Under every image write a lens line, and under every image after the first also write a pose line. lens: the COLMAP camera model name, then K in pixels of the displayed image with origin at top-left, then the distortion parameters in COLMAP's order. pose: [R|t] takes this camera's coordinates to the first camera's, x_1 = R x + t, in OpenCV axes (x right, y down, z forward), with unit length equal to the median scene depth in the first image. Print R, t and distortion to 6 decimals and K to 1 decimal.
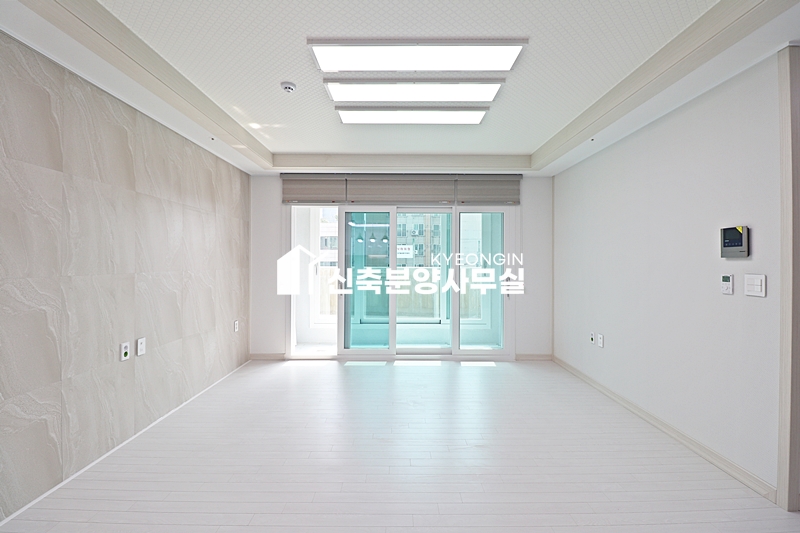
lens RADIAL K [[371.5, 0, 400.1], [0, 371.5, 259.9], [0, 0, 1]] dist [0.000014, -0.013836]
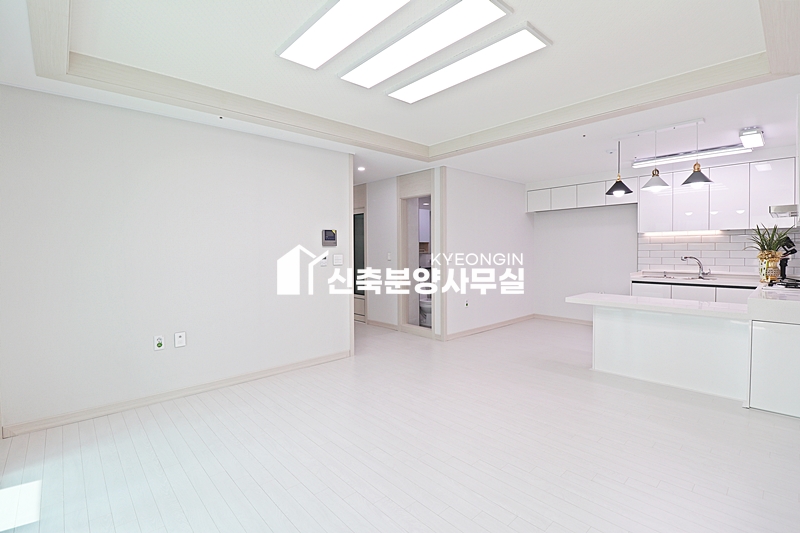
lens RADIAL K [[367.3, 0, 398.7], [0, 367.3, 261.0], [0, 0, 1]] dist [0.000422, -0.013938]
pose [[-0.673652, -0.020025, 0.738777, -0.373653], [0.001573, 0.999592, 0.028528, 0.008816], [-0.739047, 0.020380, -0.673345, 1.030839]]
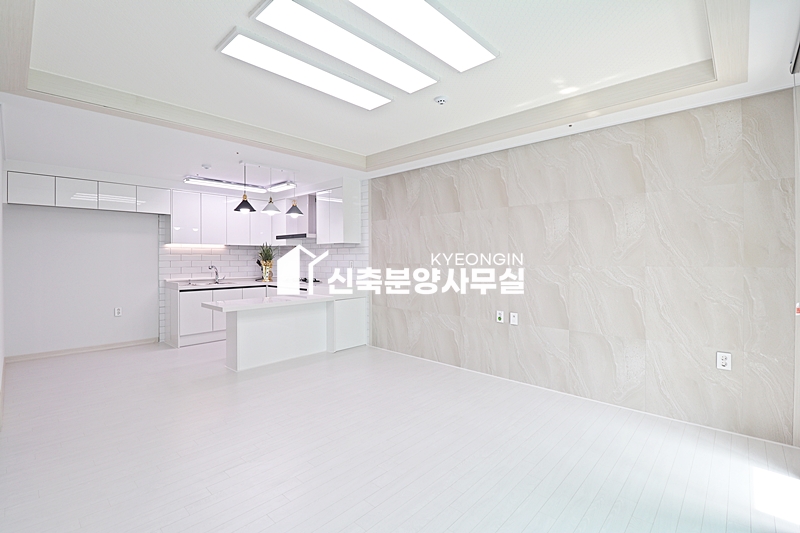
lens RADIAL K [[368.5, 0, 400.4], [0, 368.5, 259.7], [0, 0, 1]] dist [-0.001765, -0.012718]
pose [[-0.685688, 0.002362, -0.727892, 0.374869], [0.004031, 0.999992, -0.000552, 0.009955], [0.727884, -0.003313, -0.685692, 1.054003]]
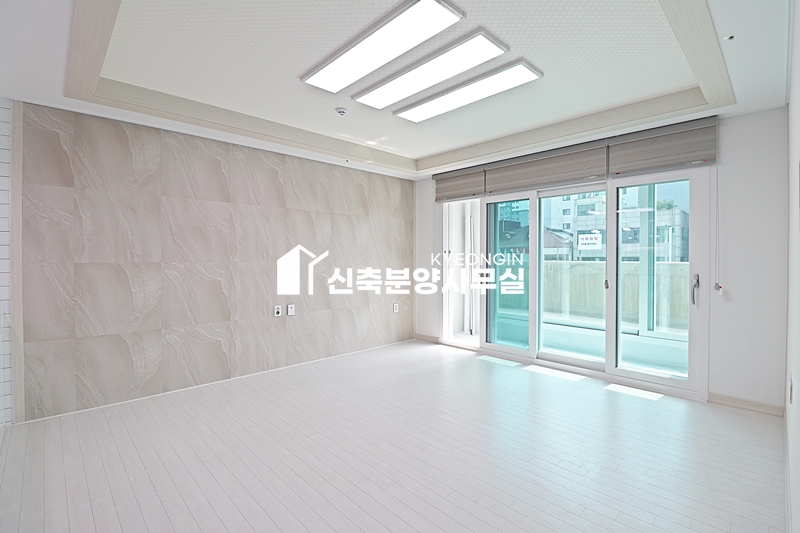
lens RADIAL K [[367.3, 0, 398.7], [0, 367.3, 261.0], [0, 0, 1]] dist [0.000422, -0.013938]
pose [[0.689863, 0.003699, -0.723931, 0.449953], [0.005896, 0.999925, 0.010728, 0.013047], [0.723916, -0.011669, 0.689789, 0.182617]]
